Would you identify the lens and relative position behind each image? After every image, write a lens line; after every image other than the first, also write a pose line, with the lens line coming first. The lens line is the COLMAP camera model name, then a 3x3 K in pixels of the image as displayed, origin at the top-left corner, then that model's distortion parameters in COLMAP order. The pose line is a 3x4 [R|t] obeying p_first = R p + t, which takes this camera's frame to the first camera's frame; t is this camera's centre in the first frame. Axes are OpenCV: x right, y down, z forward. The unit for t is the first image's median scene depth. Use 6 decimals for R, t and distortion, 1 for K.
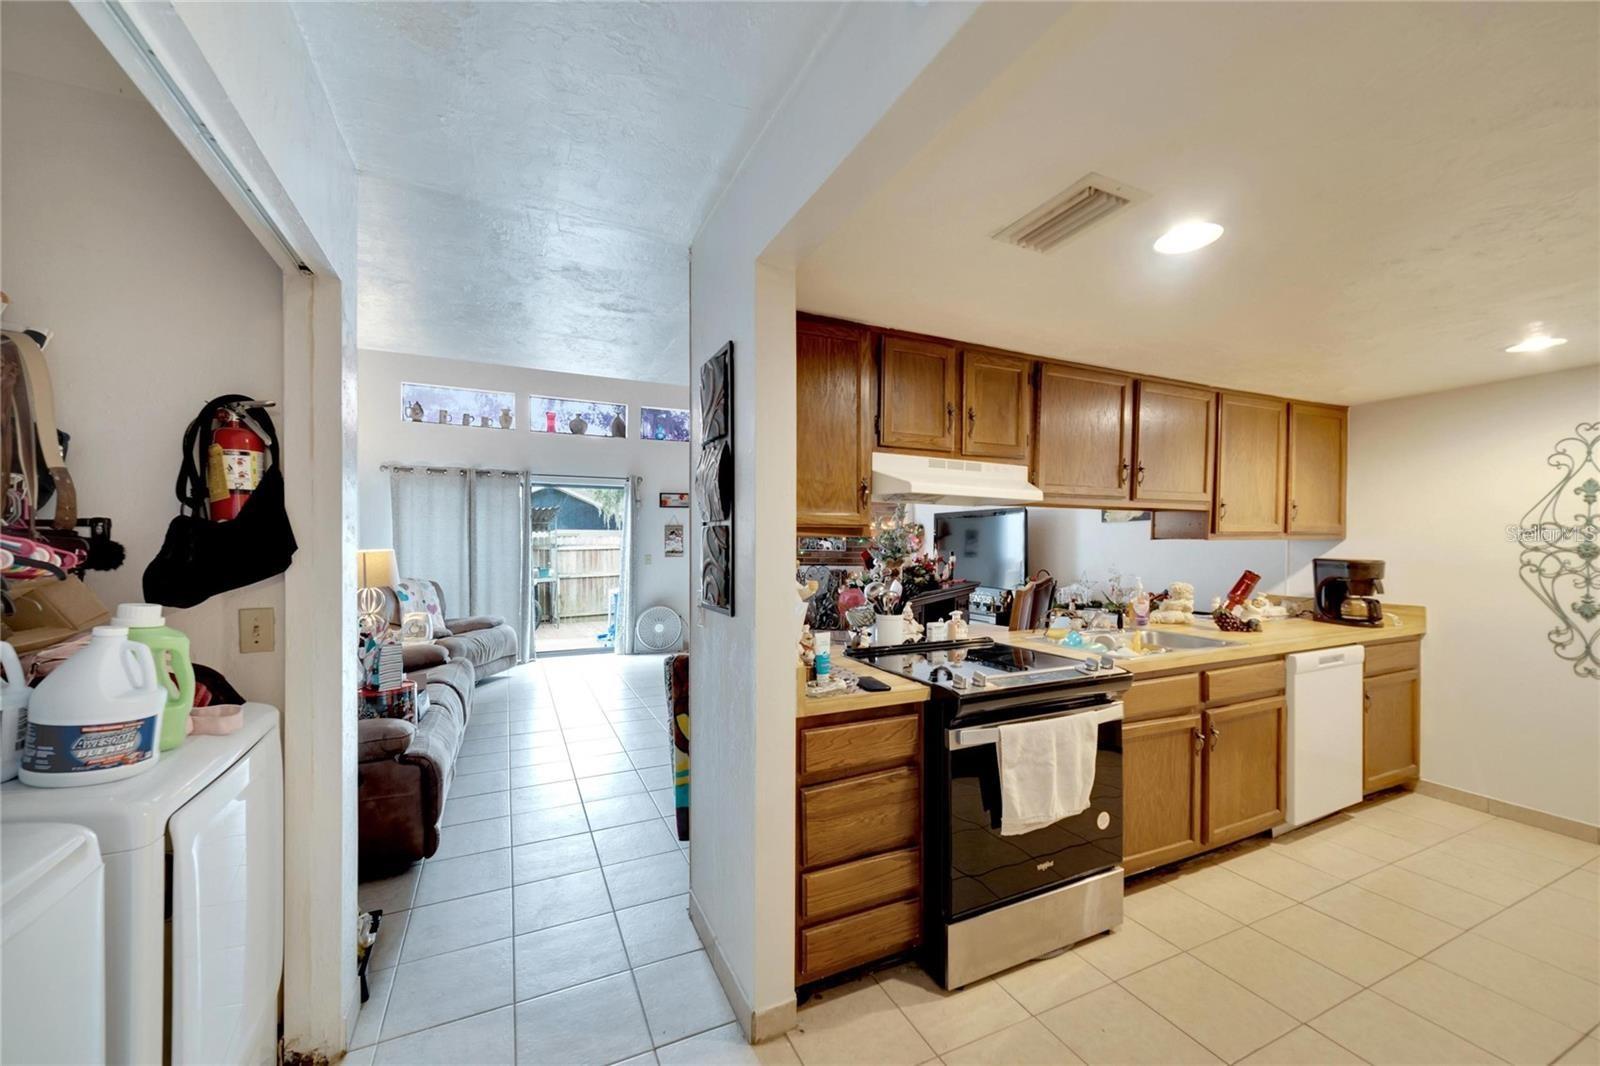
lens RADIAL K [[608.9, 0, 784.8], [0, 608.9, 540.6], [0, 0, 1]] dist [0.002321, 0.000350]
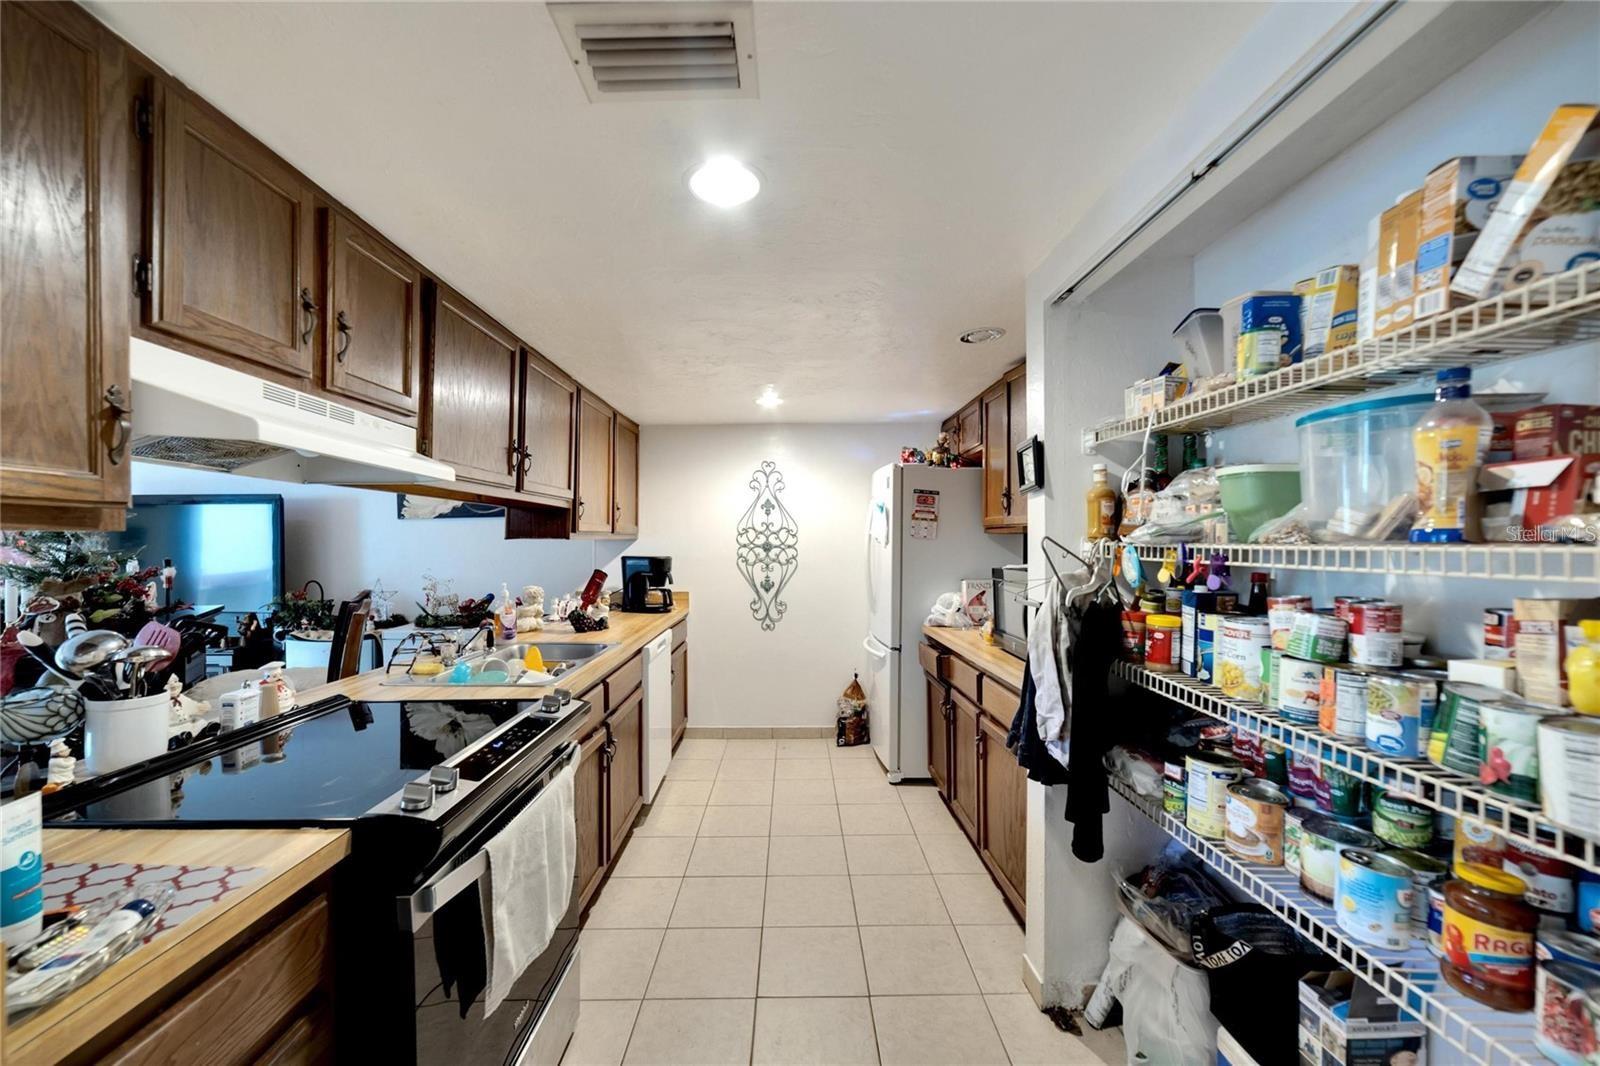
lens RADIAL K [[608.9, 0, 745.7], [0, 608.9, 546.5], [0, 0, 1]] dist [0.002321, 0.000350]
pose [[0.403982, -0.009571, 0.914717, -0.074292], [0.003403, 0.999954, 0.008960, 0.002771], [-0.914761, -0.000507, 0.403996, 0.408167]]
